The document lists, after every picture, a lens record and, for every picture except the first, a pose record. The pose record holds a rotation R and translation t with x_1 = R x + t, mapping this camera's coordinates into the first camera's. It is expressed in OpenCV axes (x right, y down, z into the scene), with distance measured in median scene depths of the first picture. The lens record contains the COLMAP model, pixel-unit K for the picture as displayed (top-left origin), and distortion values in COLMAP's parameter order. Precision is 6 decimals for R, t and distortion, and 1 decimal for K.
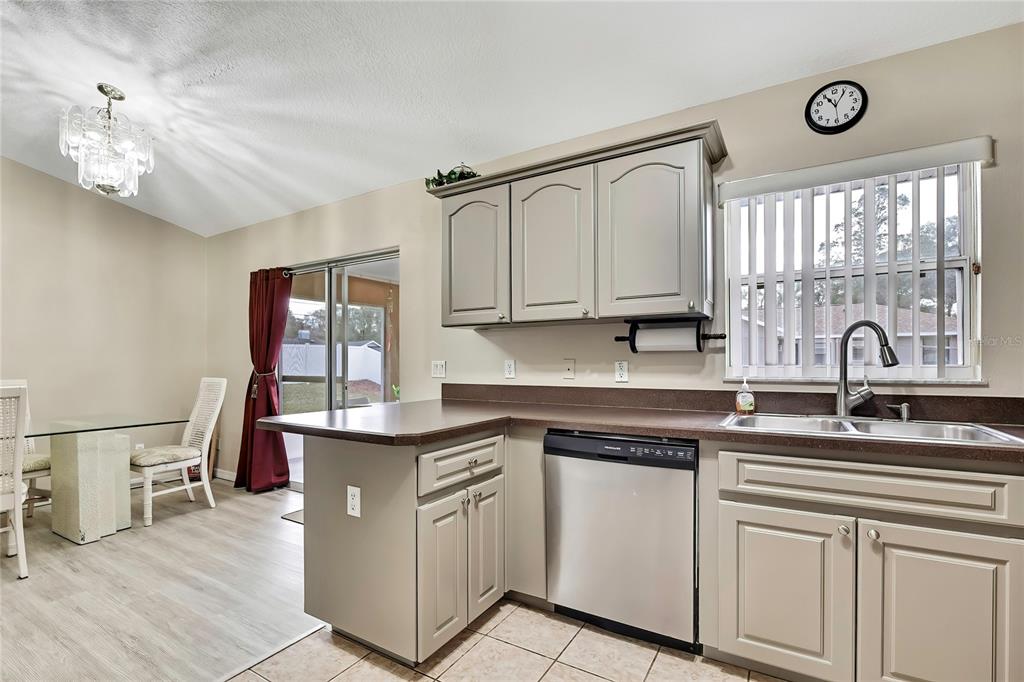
lens RADIAL K [[459.9, 0, 495.1], [0, 459.9, 366.5], [0, 0, 1]] dist [-0.011649, 0.000050]
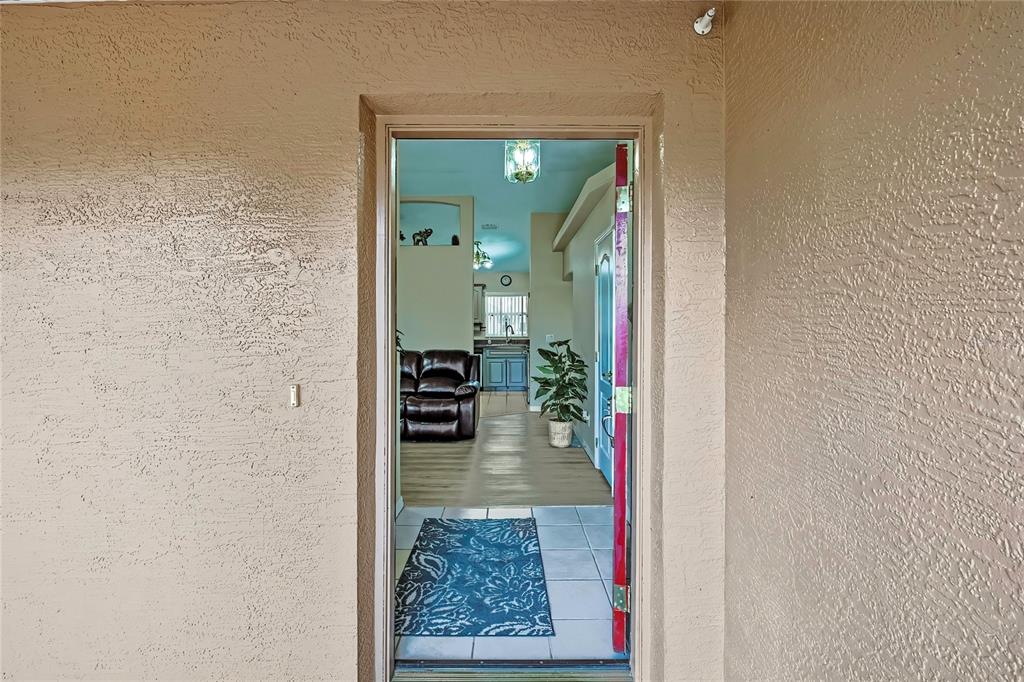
lens RADIAL K [[450.8, 0, 512.0], [0, 450.8, 341.0], [0, 0, 1]] dist [-0.003106, 0.000212]
pose [[0.832031, -0.008856, 0.554659, -1.845622], [-0.000251, 0.999866, 0.016341, -0.006821], [-0.554729, -0.013735, 0.831918, -3.003642]]
